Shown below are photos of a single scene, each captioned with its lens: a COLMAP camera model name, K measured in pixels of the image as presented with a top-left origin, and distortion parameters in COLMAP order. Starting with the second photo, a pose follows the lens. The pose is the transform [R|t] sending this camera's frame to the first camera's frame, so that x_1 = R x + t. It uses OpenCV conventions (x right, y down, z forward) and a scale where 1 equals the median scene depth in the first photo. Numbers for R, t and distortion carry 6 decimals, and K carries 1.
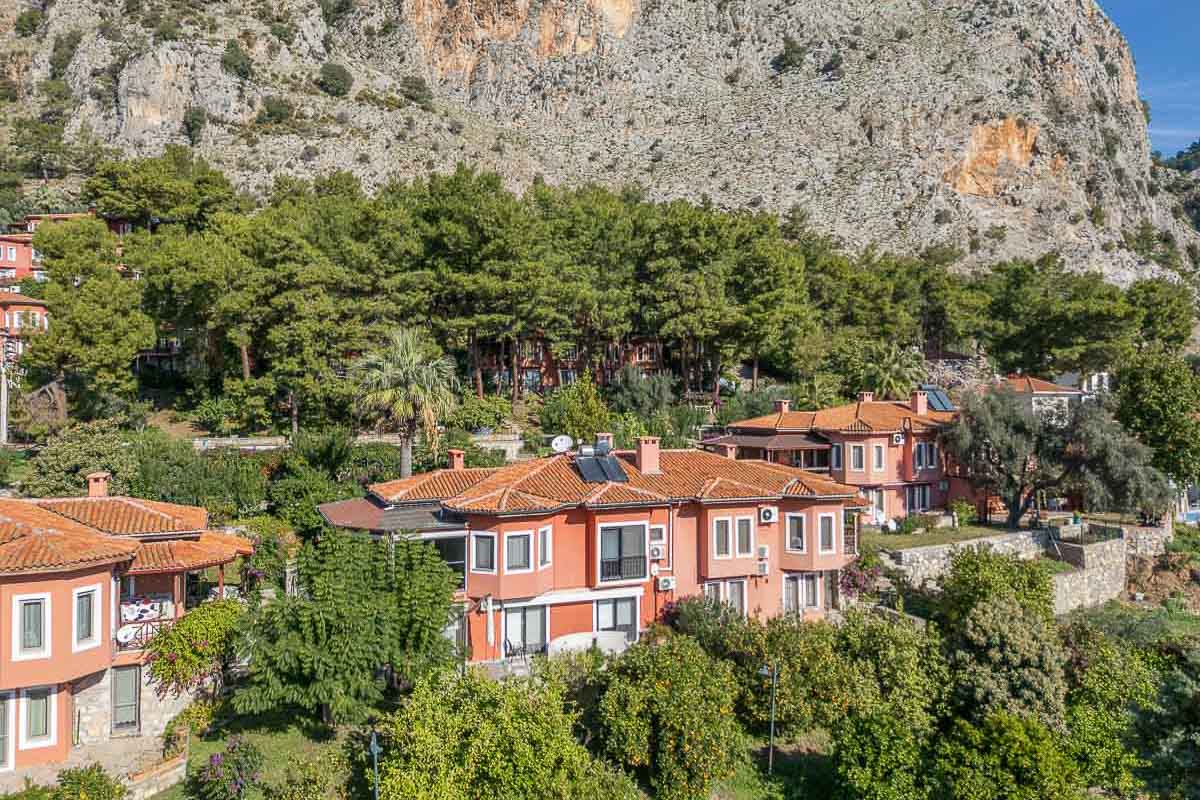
lens RADIAL K [[880.9, 0, 599.6], [0, 880.9, 396.3], [0, 0, 1]] dist [0.075475, -0.063140]
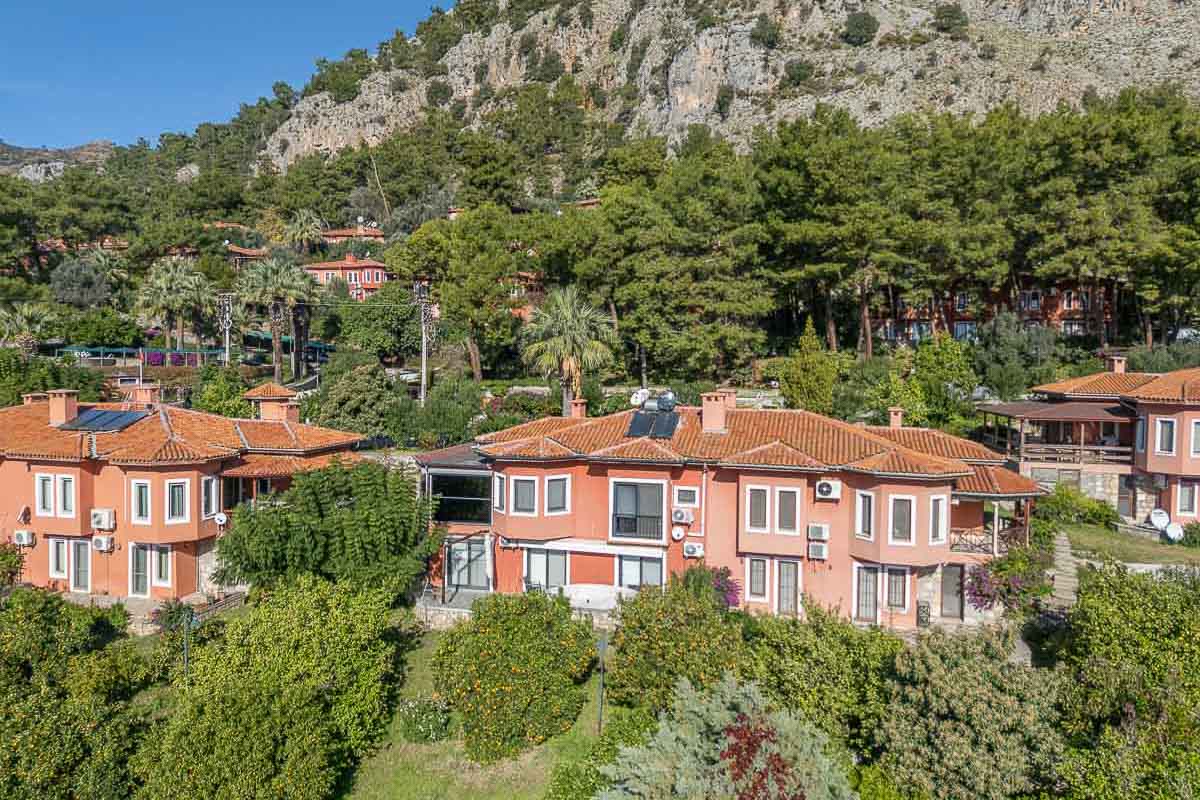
lens RADIAL K [[880.9, 0, 598.2], [0, 880.9, 392.8], [0, 0, 1]] dist [0.075475, -0.063140]
pose [[0.793989, 0.035419, -0.606900, 0.094994], [-0.008207, 0.998835, 0.047555, 0.000598], [0.607877, -0.032777, 0.793354, 0.035567]]
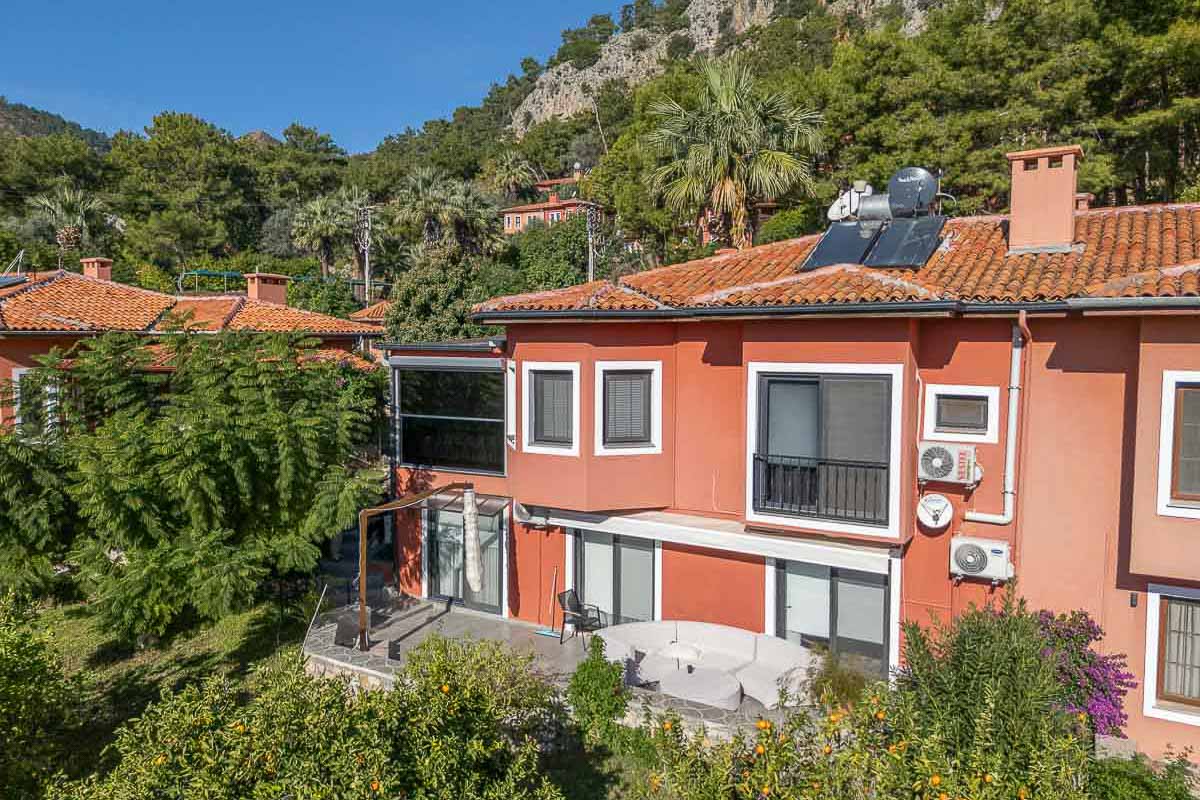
lens RADIAL K [[880.9, 0, 598.3], [0, 880.9, 396.9], [0, 0, 1]] dist [0.075475, -0.063140]
pose [[0.592184, 0.058126, -0.803704, 0.044222], [0.000985, 0.997342, 0.072856, 0.021560], [0.805802, -0.043936, 0.590552, 0.117735]]
